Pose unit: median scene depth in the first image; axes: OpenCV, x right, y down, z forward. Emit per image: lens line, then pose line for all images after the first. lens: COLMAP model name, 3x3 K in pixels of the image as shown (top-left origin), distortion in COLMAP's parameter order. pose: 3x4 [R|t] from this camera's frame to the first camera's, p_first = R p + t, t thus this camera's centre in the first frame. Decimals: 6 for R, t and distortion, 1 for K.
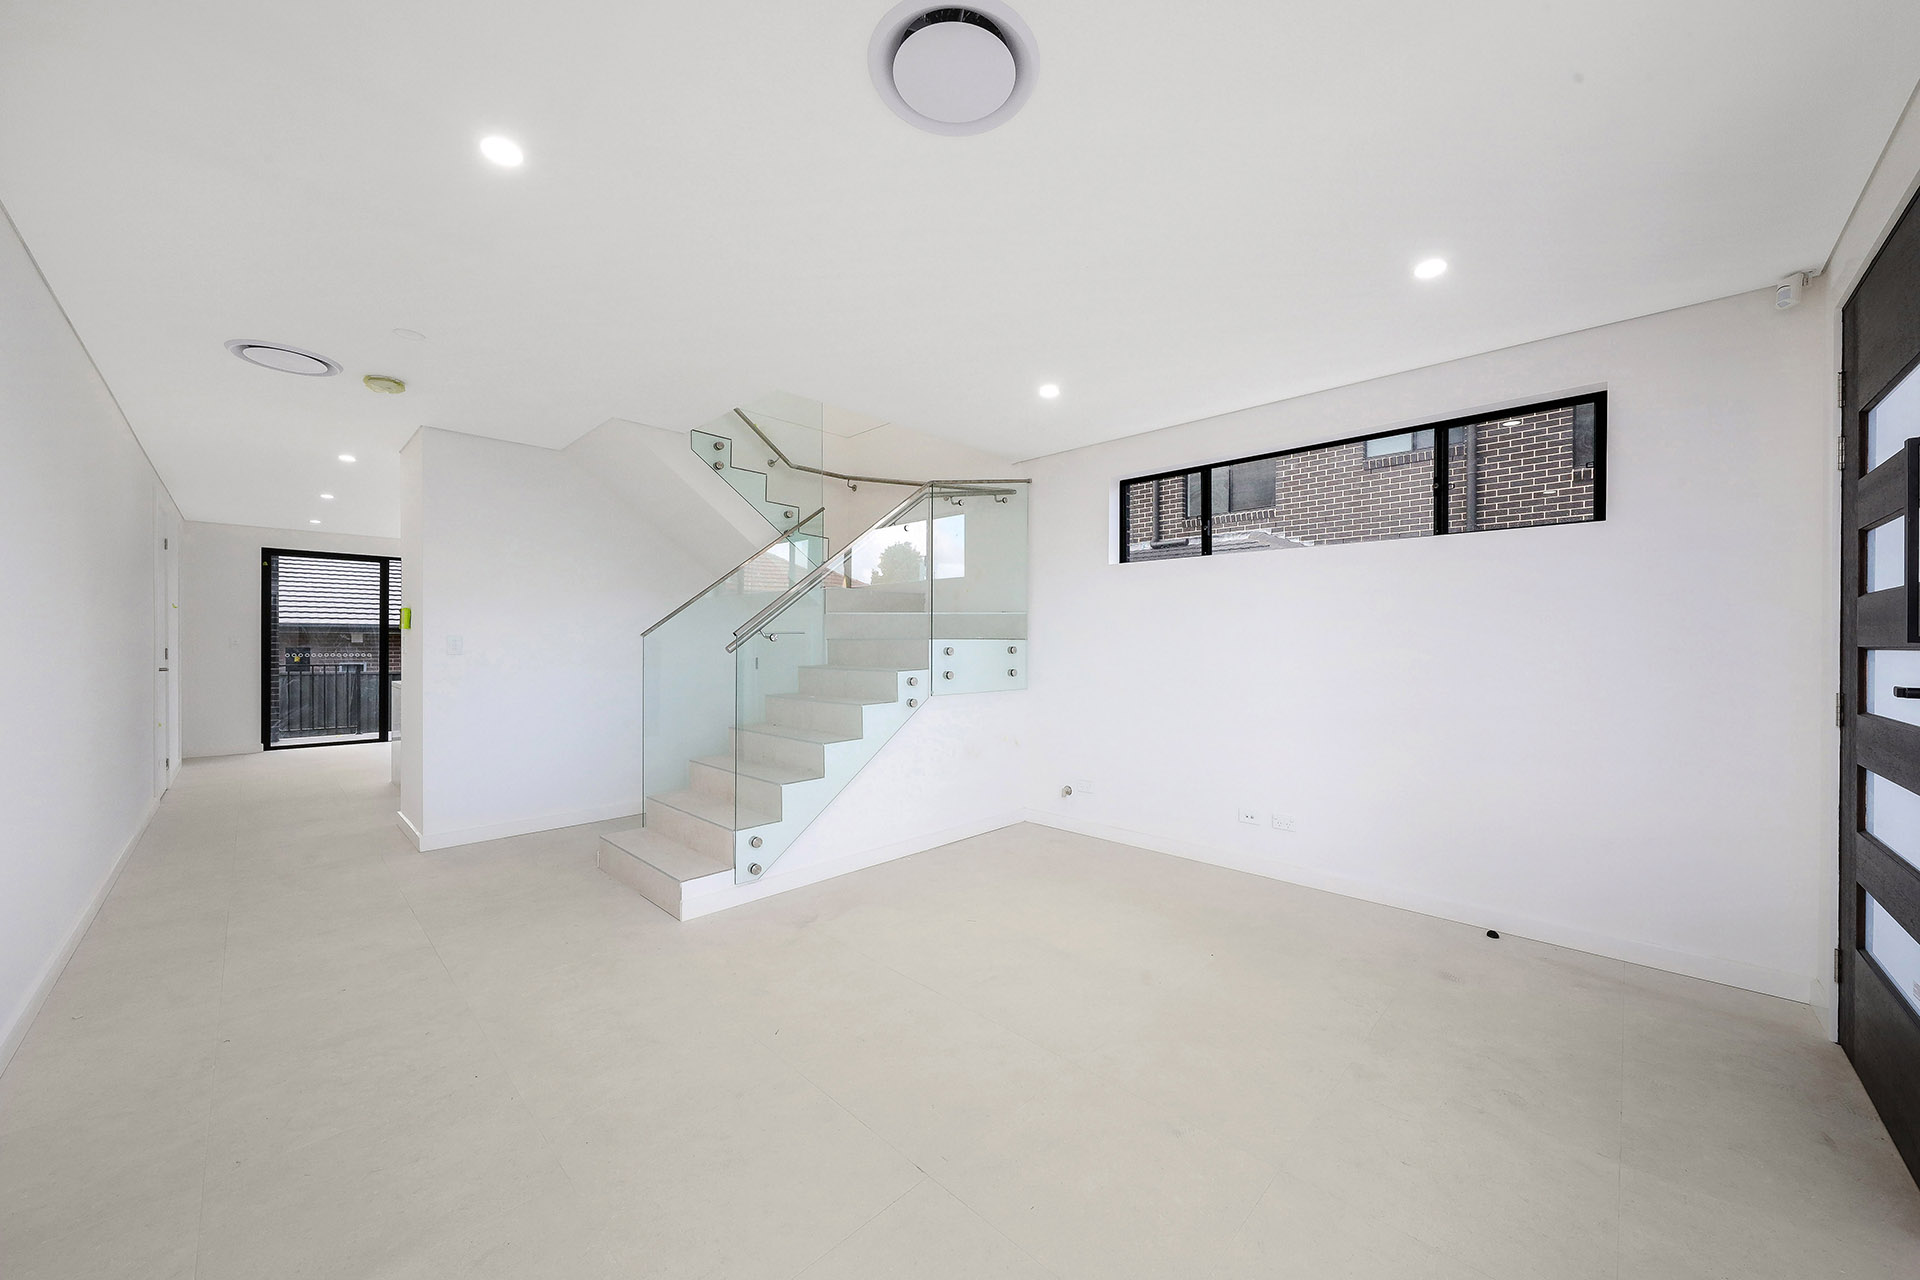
lens RADIAL K [[678.3, 0, 964.9], [0, 678.3, 636.1], [0, 0, 1]] dist [0.011016, 0.000034]
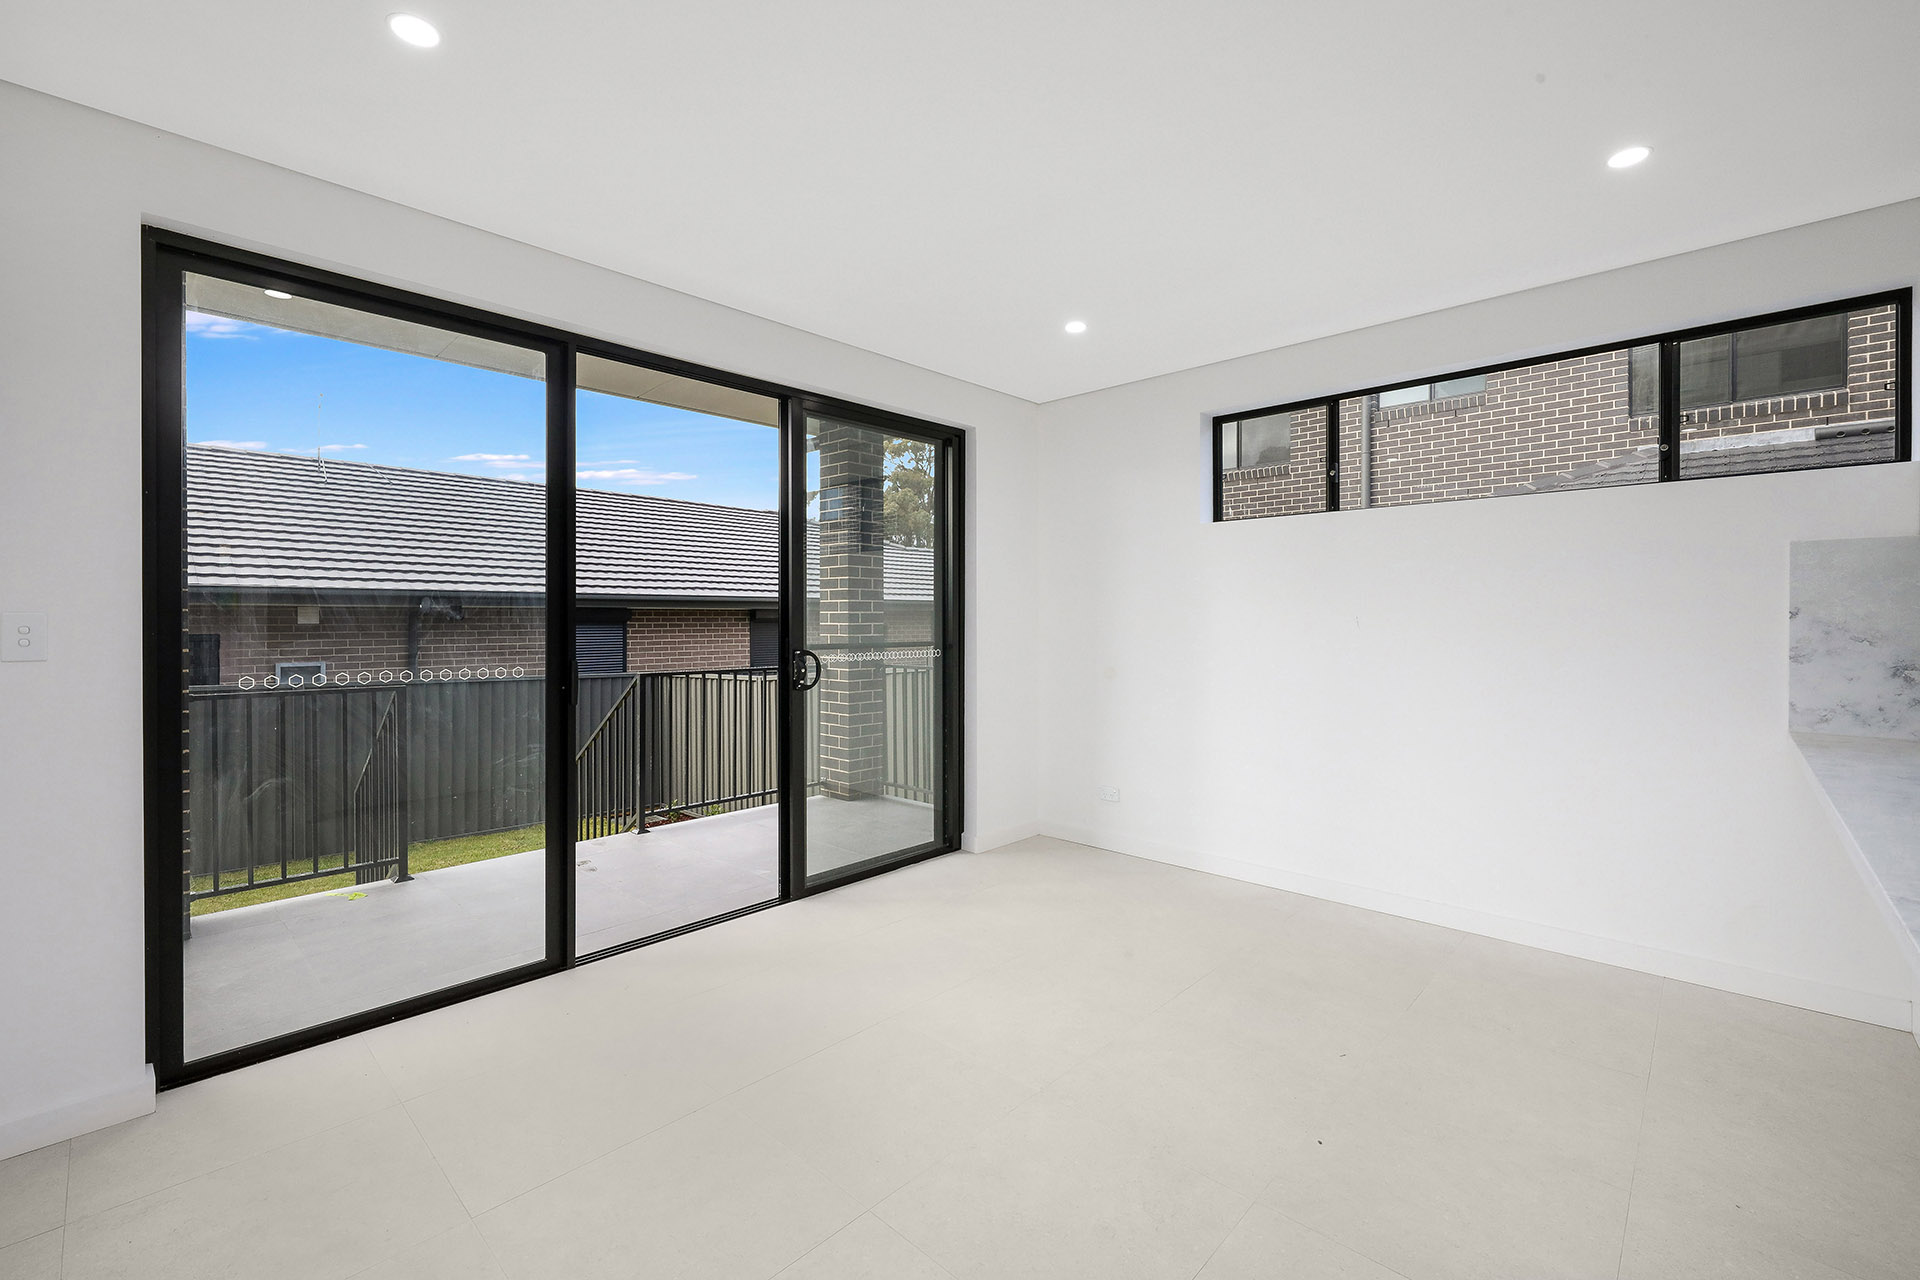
lens RADIAL K [[810.8, 0, 959.1], [0, 810.8, 626.9], [0, 0, 1]] dist [0.002384, 0.000066]
pose [[0.999978, -0.000360, -0.006589, -0.089178], [0.000453, 0.999899, 0.014192, 0.000144], [0.006583, -0.014194, 0.999878, 0.086759]]
